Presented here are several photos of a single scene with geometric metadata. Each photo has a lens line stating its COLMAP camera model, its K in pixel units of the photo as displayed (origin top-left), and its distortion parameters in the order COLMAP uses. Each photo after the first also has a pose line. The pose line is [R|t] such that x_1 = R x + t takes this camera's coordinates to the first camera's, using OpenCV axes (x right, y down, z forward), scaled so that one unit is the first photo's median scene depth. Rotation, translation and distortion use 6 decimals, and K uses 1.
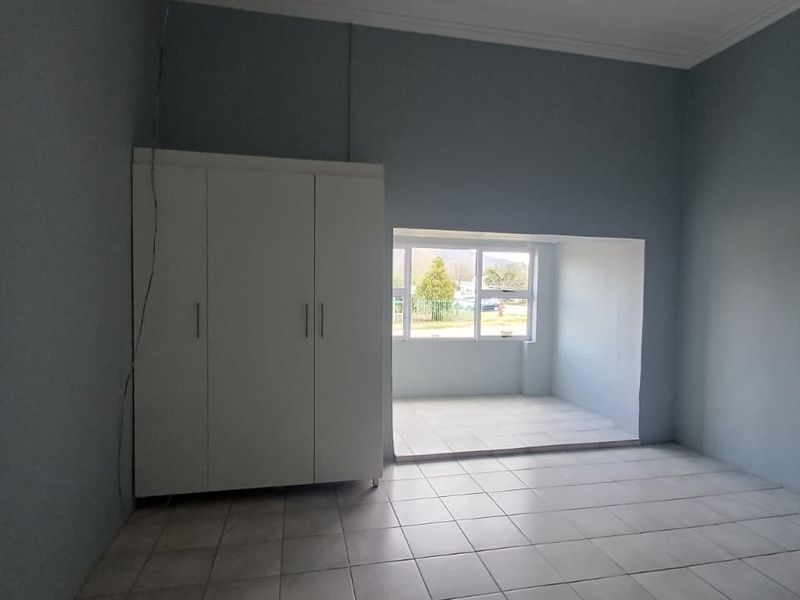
lens RADIAL K [[482.4, 0, 401.1], [0, 482.4, 300.6], [0, 0, 1]] dist [0.007233, 0.000497]
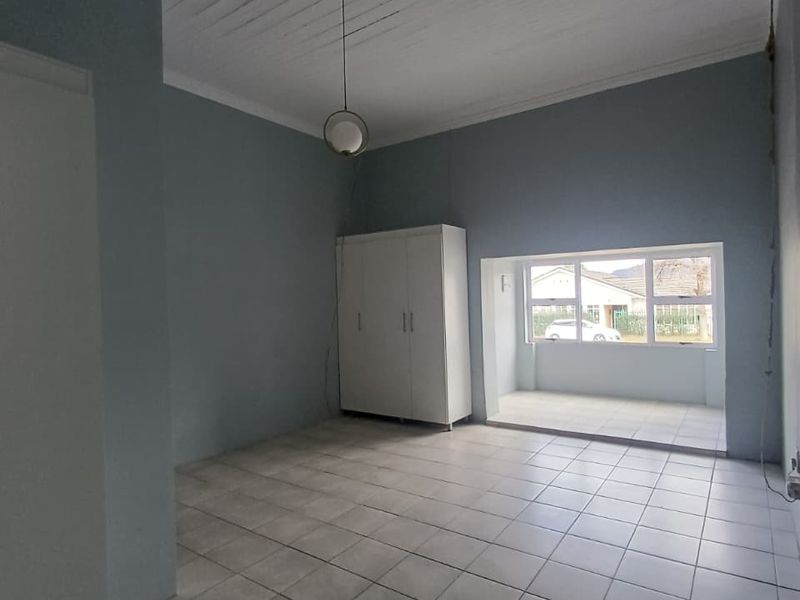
lens RADIAL K [[482.4, 0, 401.0], [0, 482.4, 300.9], [0, 0, 1]] dist [0.007233, 0.000497]
pose [[0.669730, -0.027543, -0.742093, 0.790369], [0.015025, 0.999610, -0.023540, 0.003313], [0.742452, 0.004616, 0.669883, -0.118259]]
